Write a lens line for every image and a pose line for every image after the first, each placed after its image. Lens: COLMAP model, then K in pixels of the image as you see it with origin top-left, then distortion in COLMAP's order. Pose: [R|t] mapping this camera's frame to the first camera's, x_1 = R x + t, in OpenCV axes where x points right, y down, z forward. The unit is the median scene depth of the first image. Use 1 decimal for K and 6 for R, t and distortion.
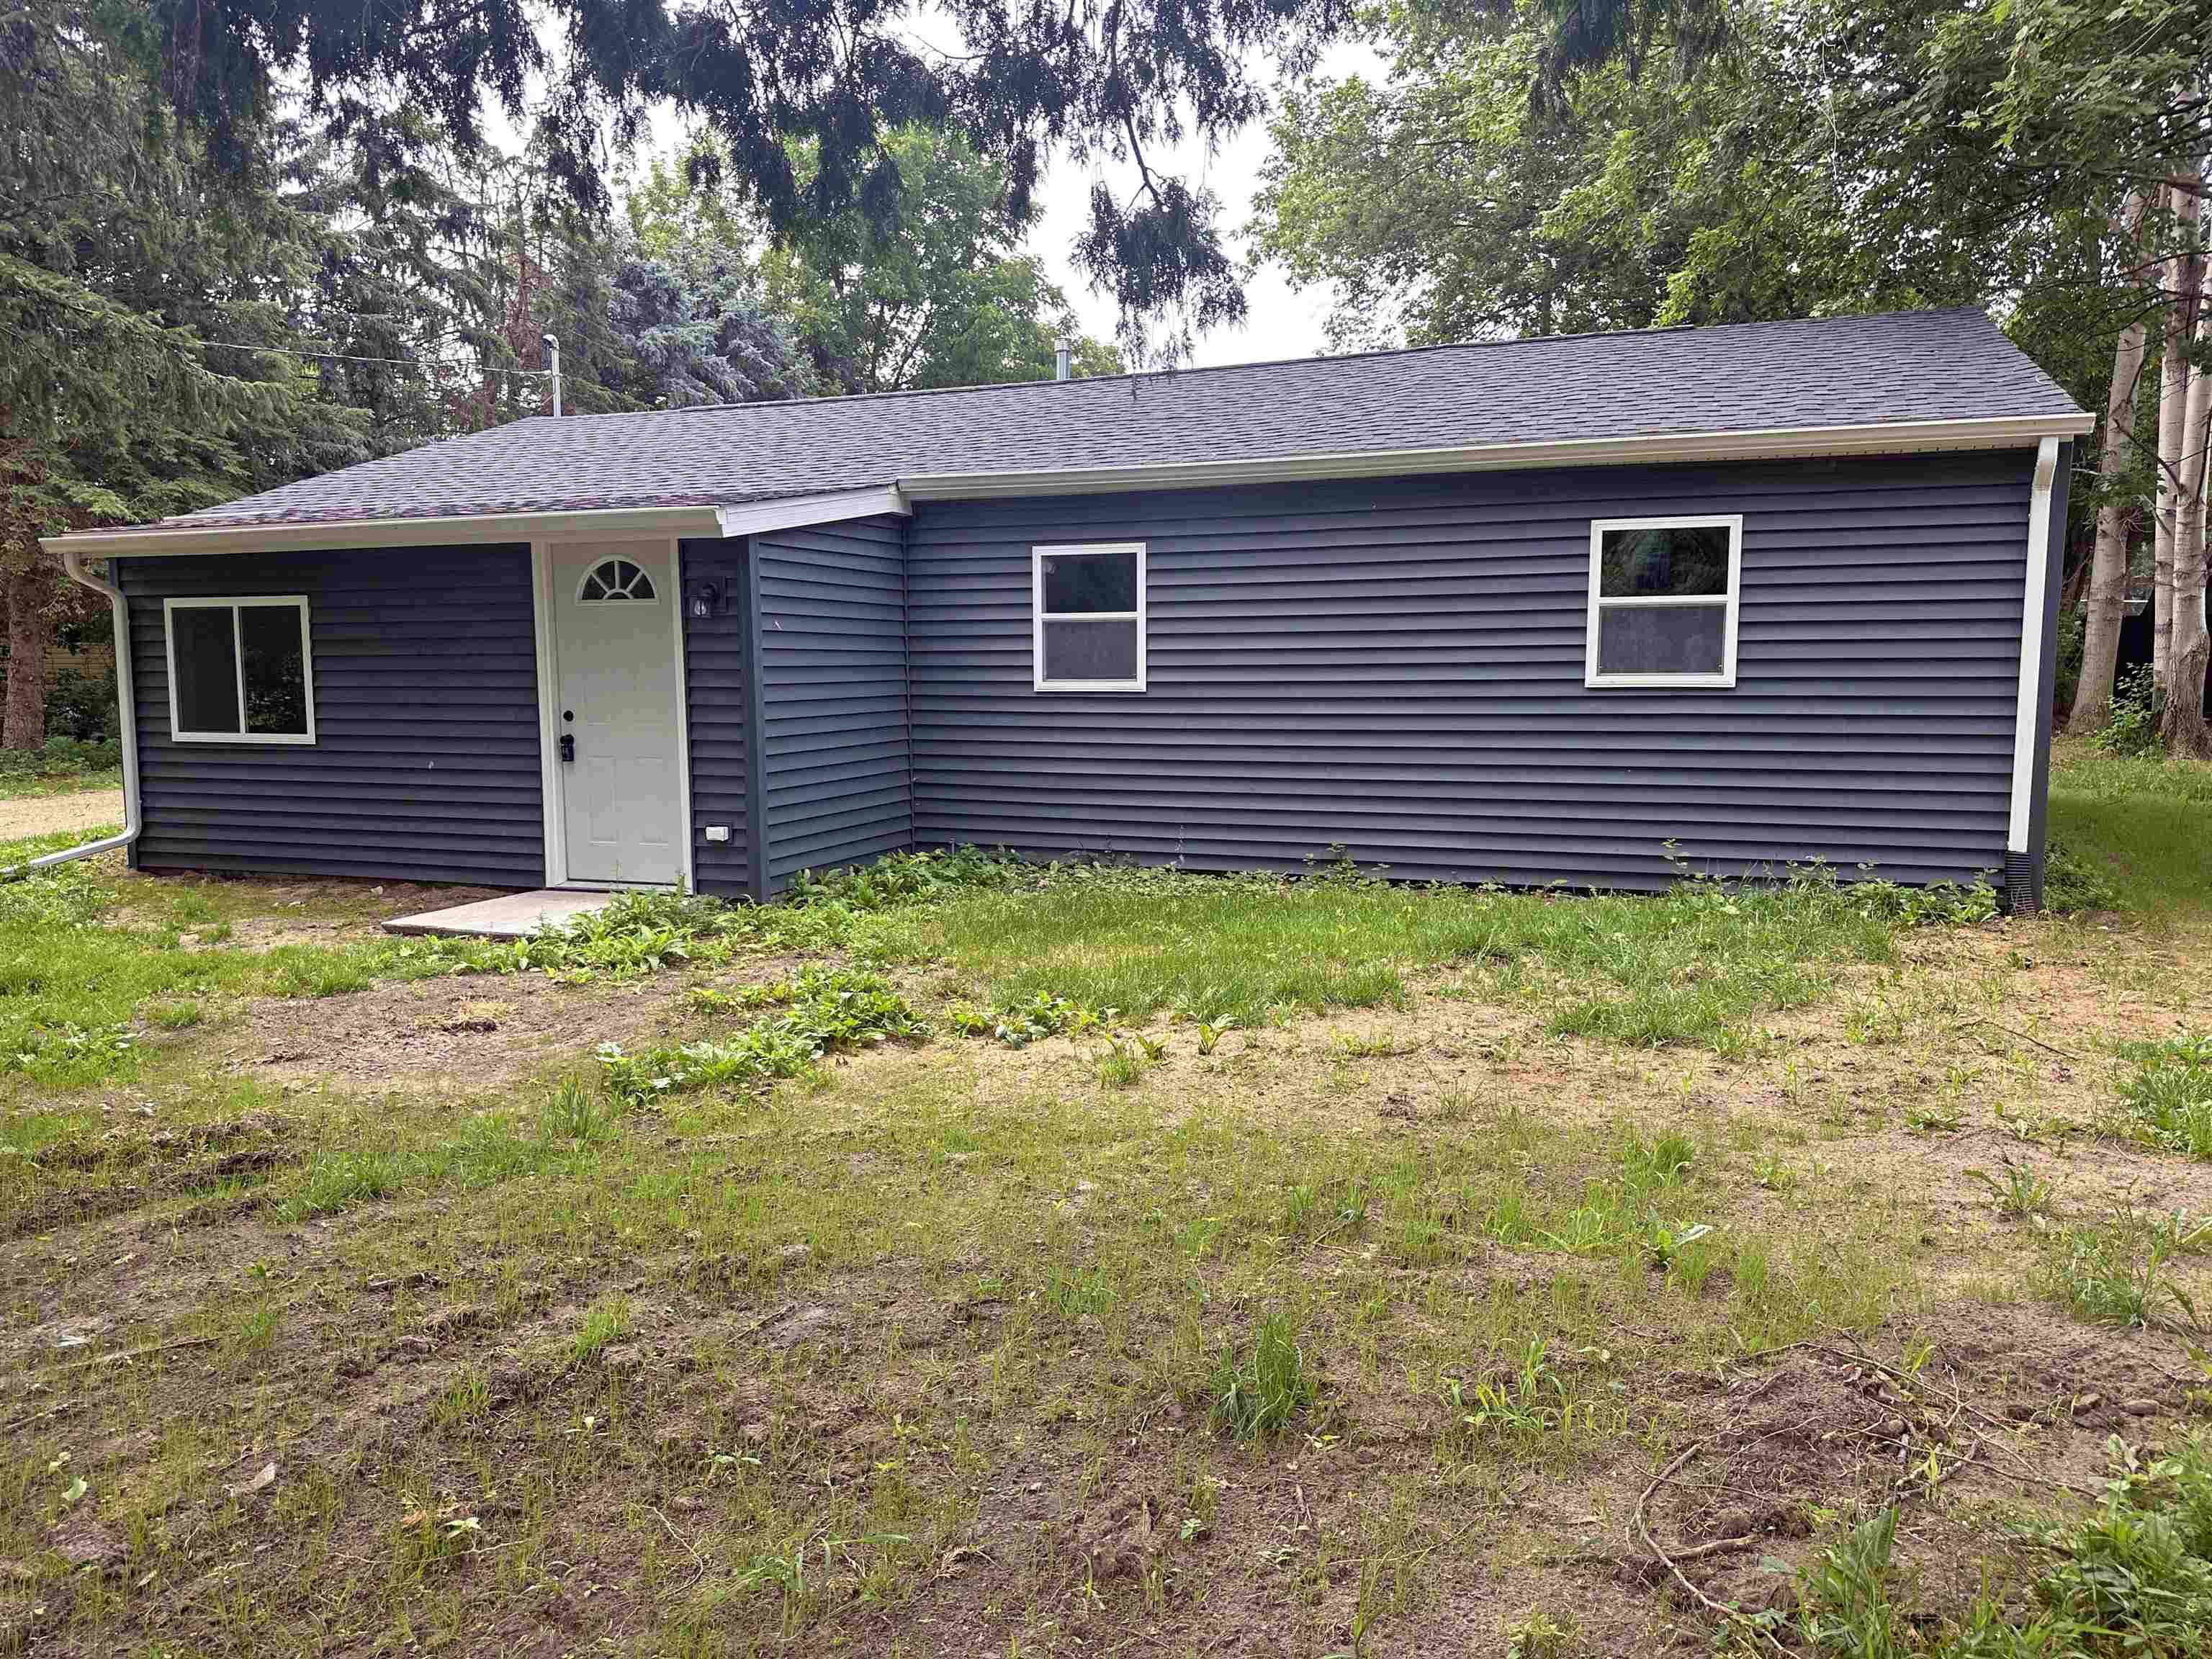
lens RADIAL K [[1565.2, 0, 1113.6], [0, 1565.2, 830.0], [0, 0, 1]] dist [0.048902, -0.010870]
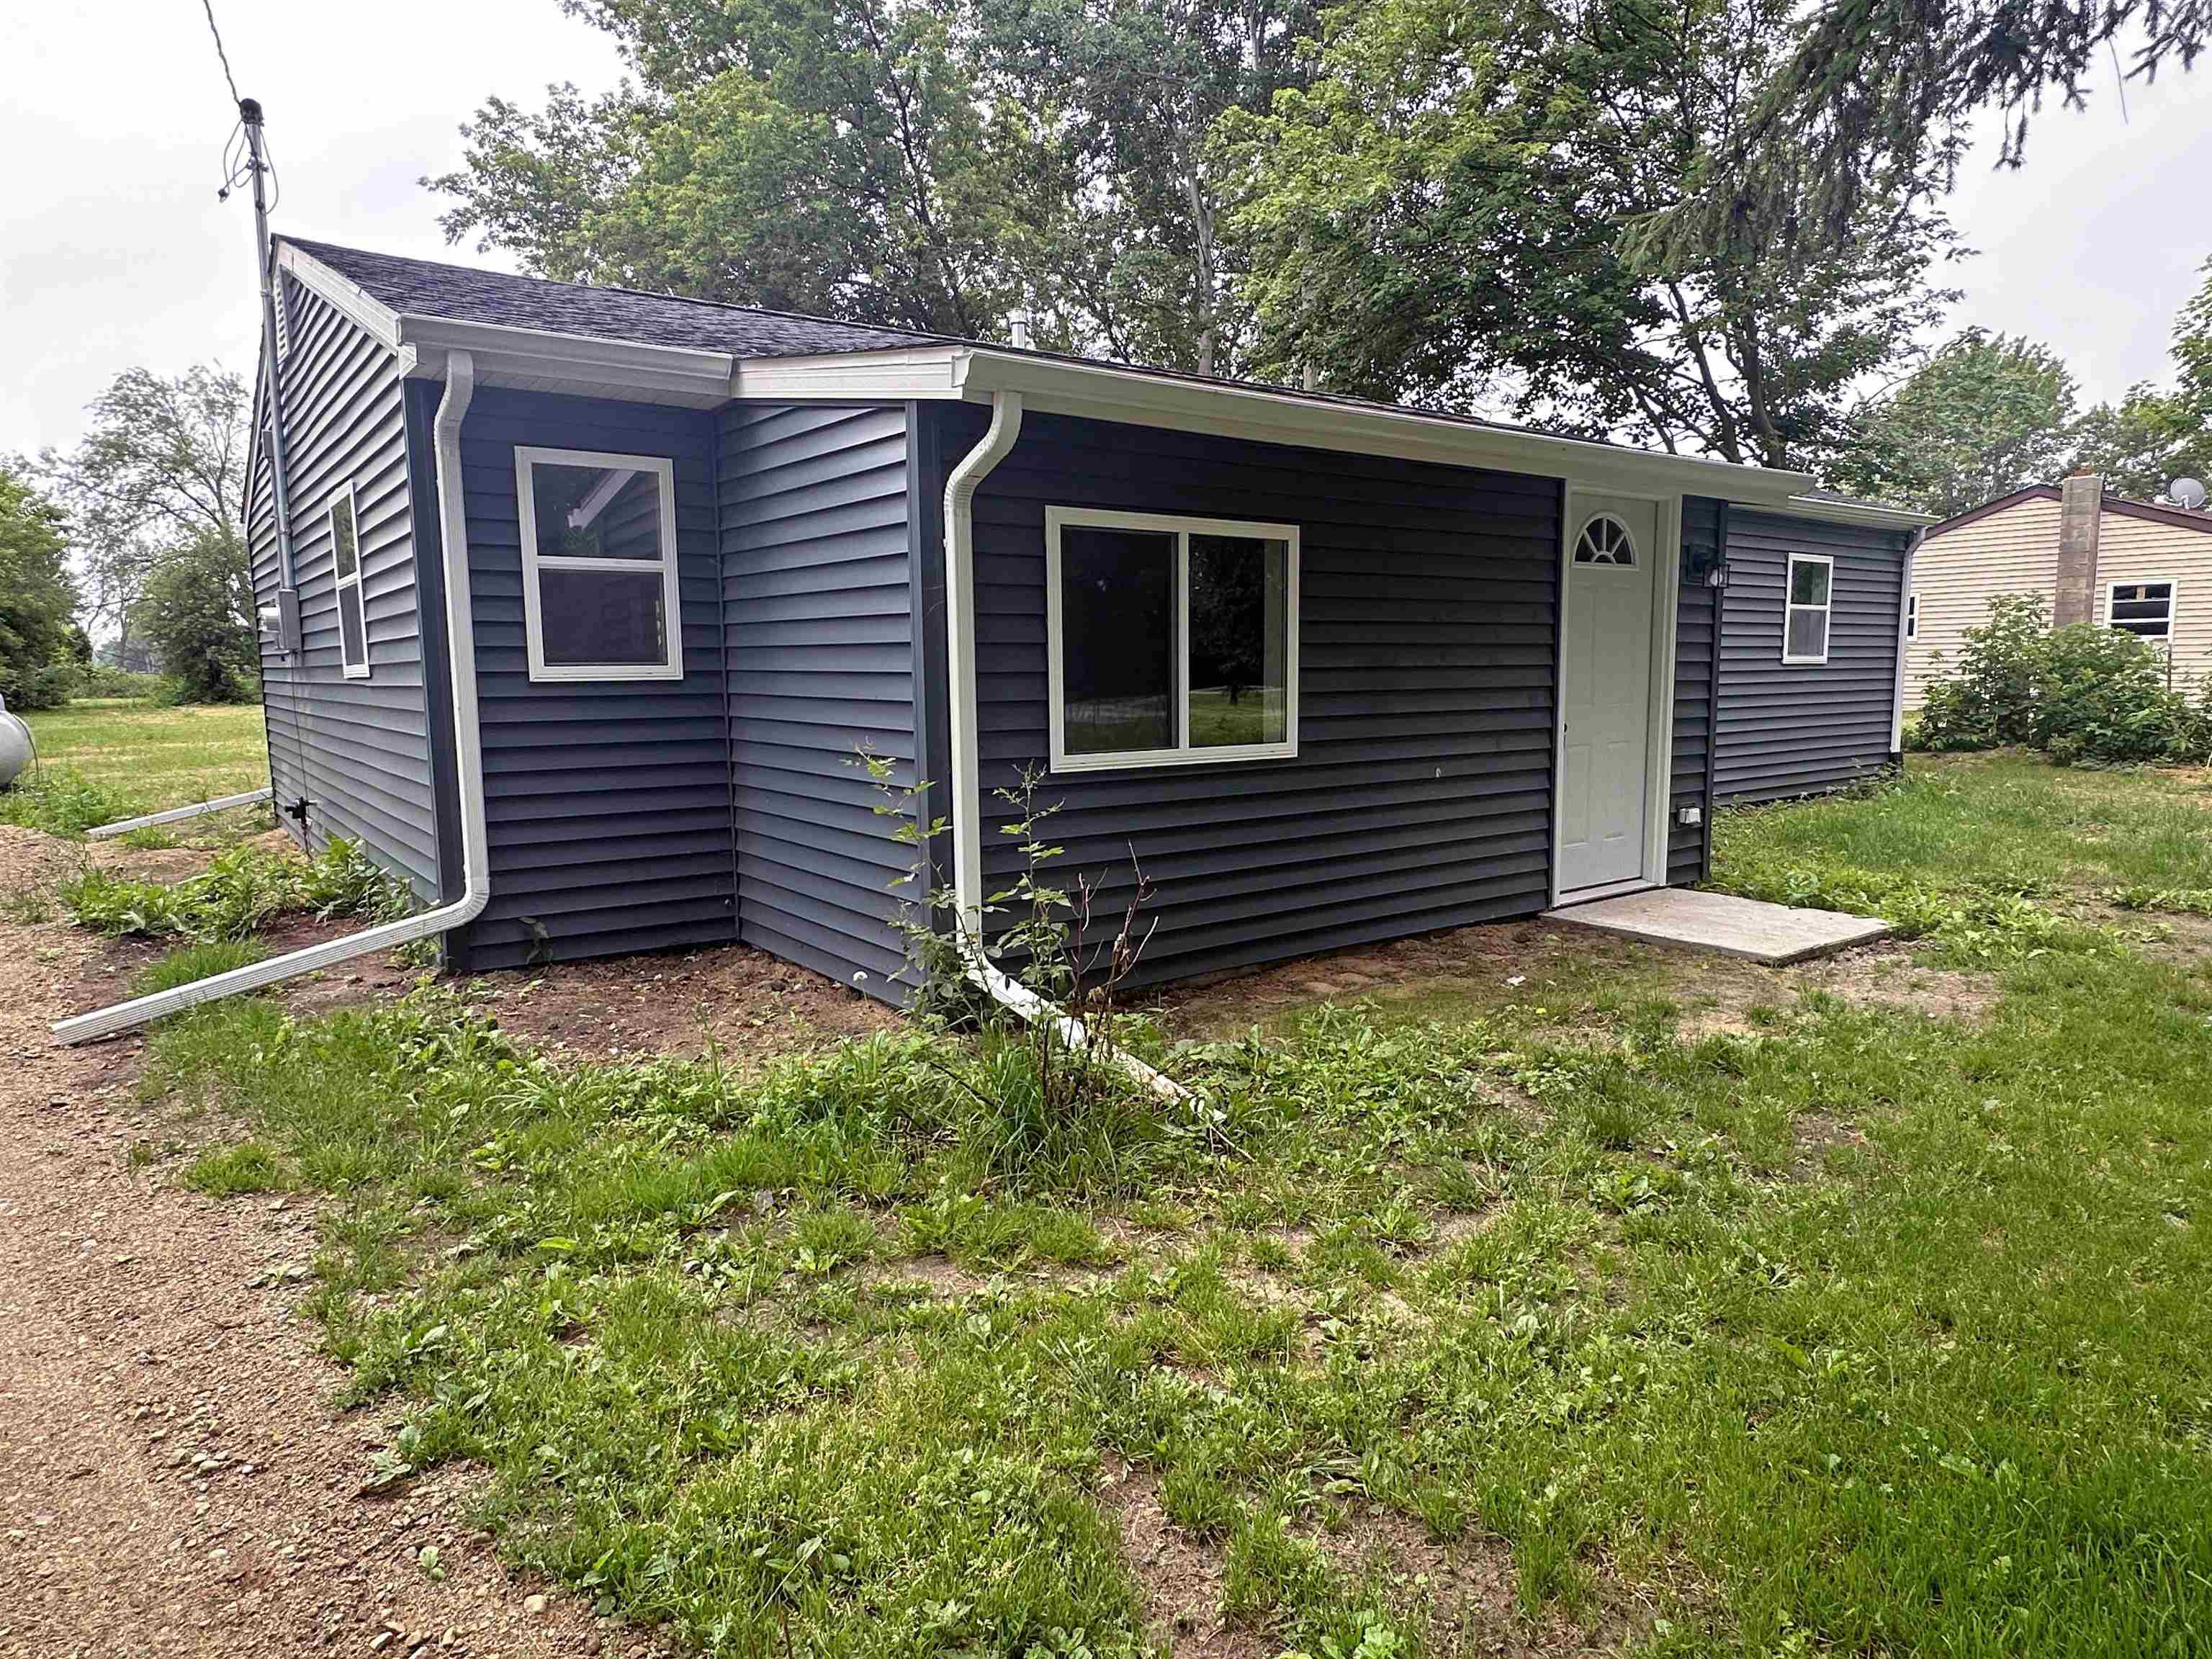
lens RADIAL K [[1322.4, 0, 1099.5], [0, 1322.4, 833.7], [0, 0, 1]] dist [0.008734, 0.000144]
pose [[0.537464, -0.106618, 0.836519, -1.102445], [0.090026, 0.993561, 0.068792, -0.073514], [-0.838467, 0.038336, 0.543602, 0.845913]]
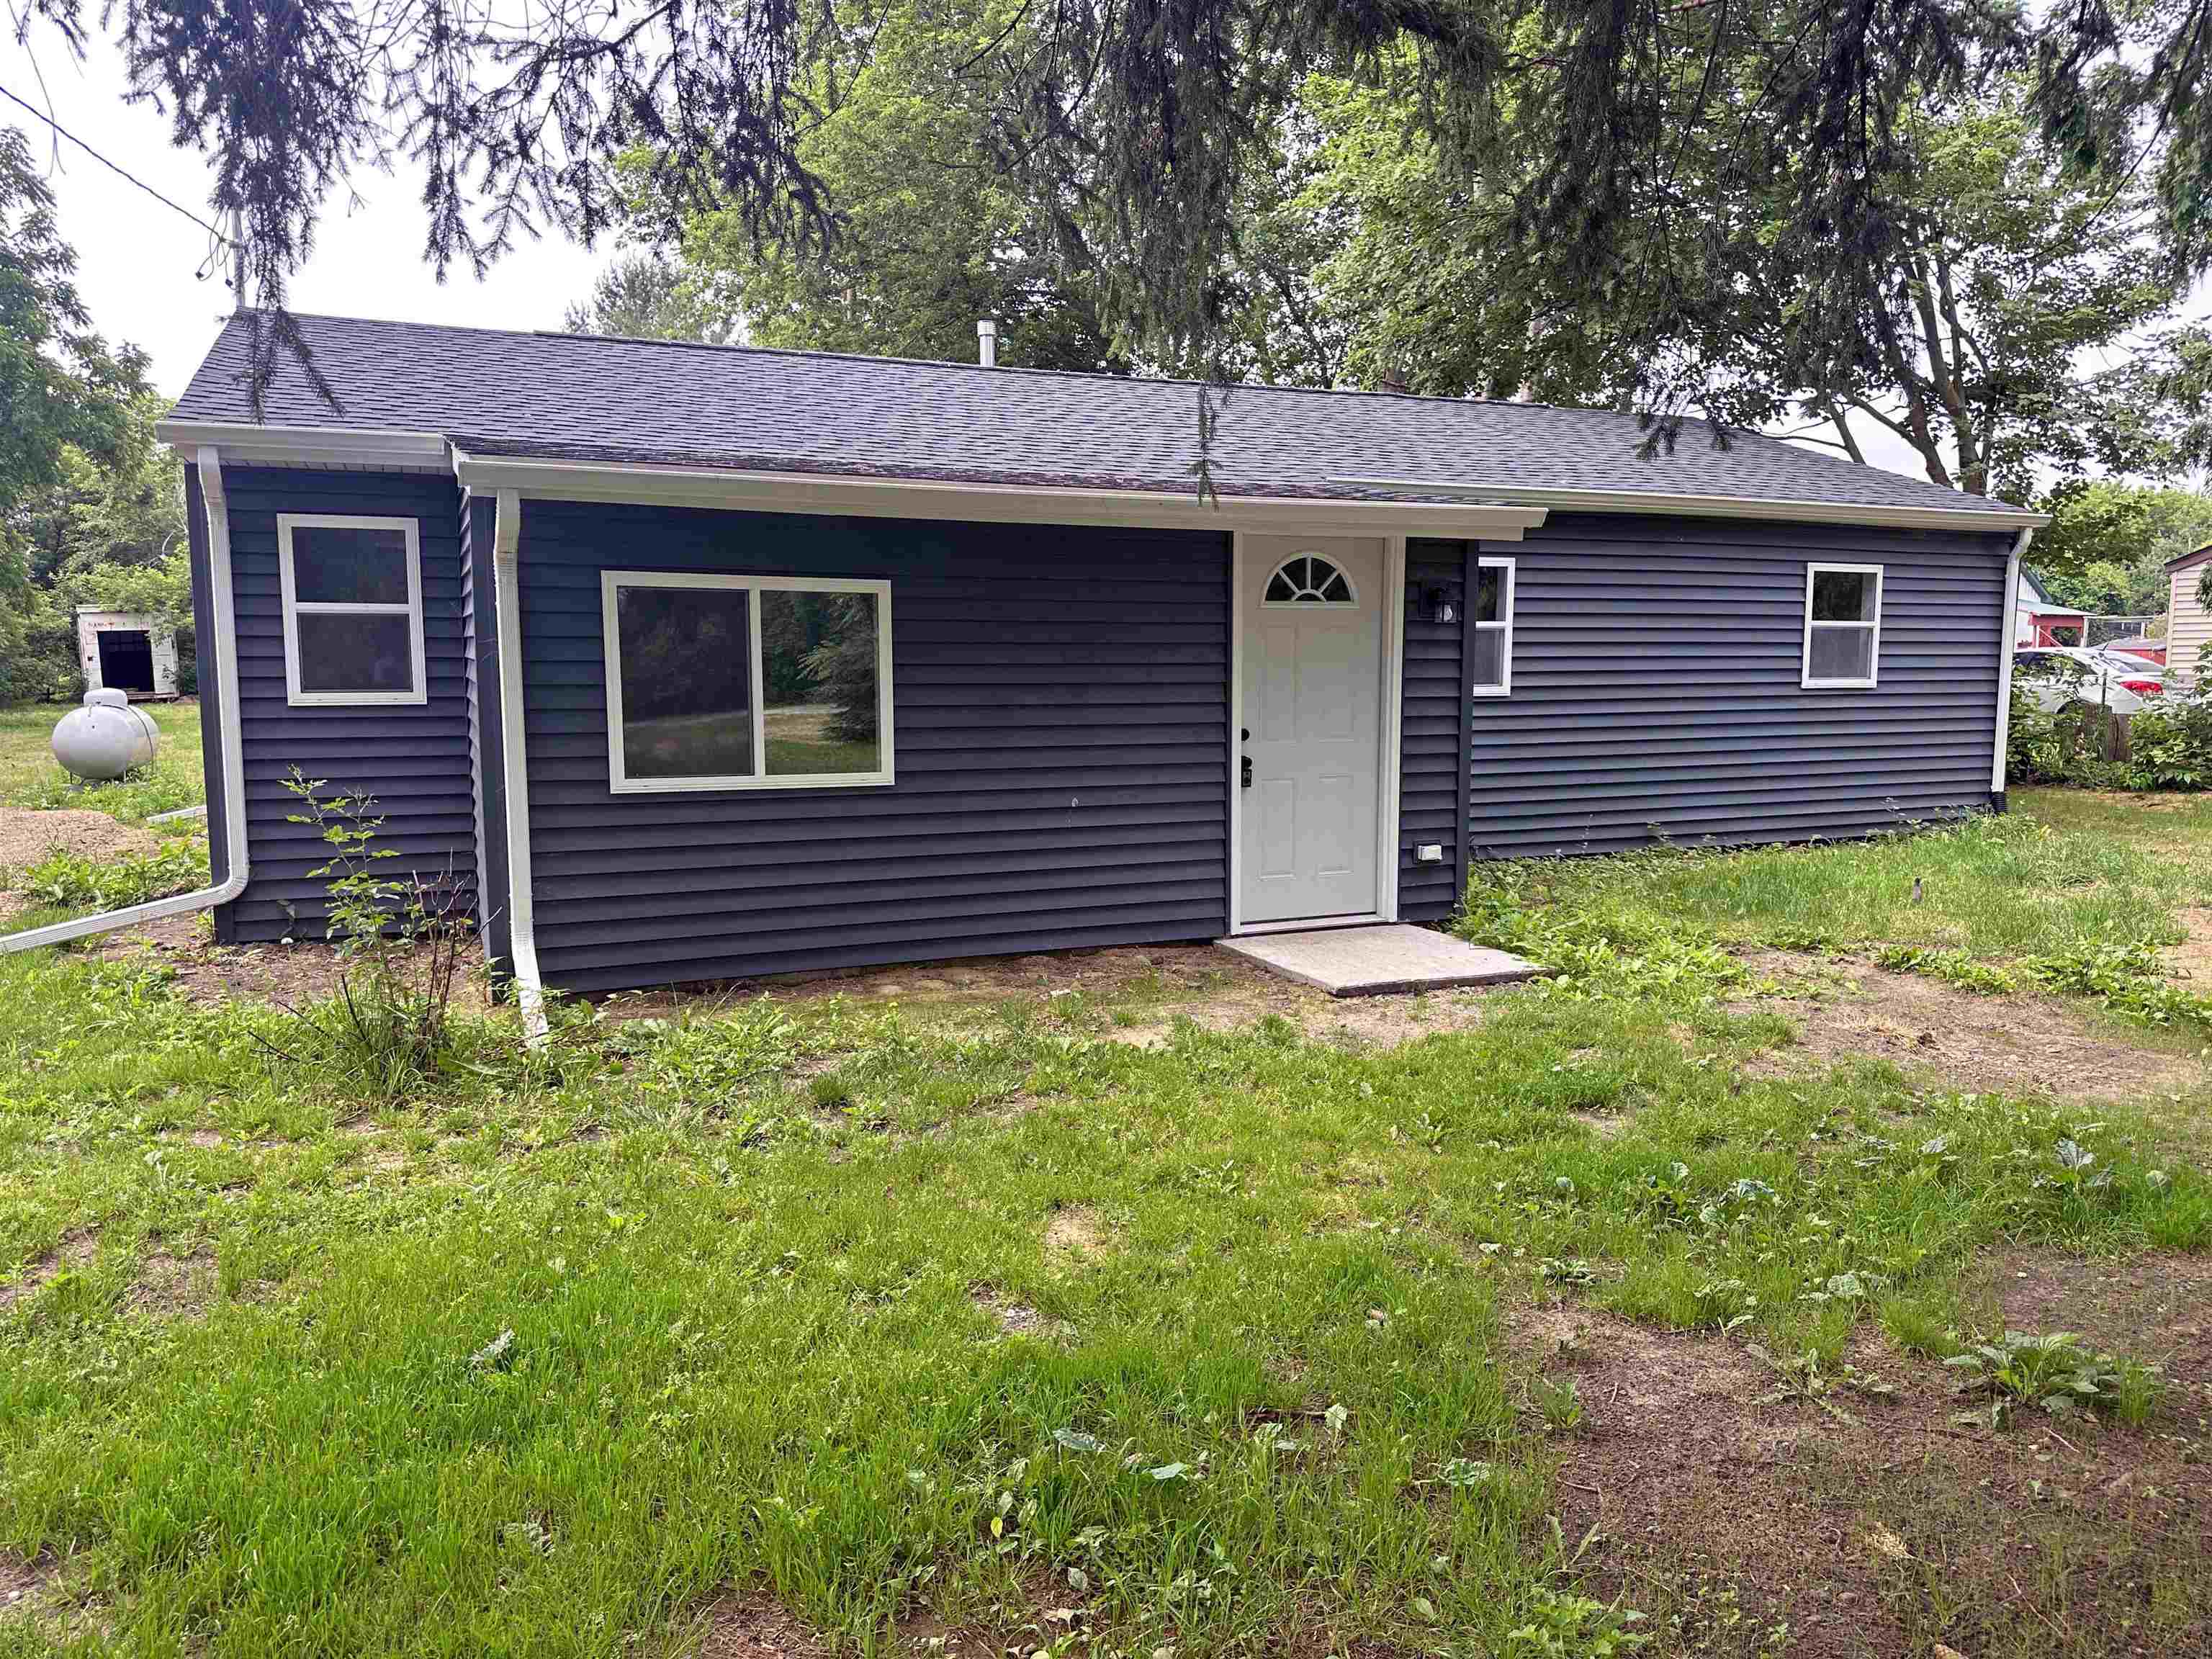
lens RADIAL K [[1565.2, 0, 1119.4], [0, 1565.2, 839.0], [0, 0, 1]] dist [0.048902, -0.010870]
pose [[0.706626, -0.077021, 0.703383, -1.030600], [0.066444, 0.996888, 0.042410, -0.057331], [-0.704461, 0.016767, 0.709545, 0.451021]]
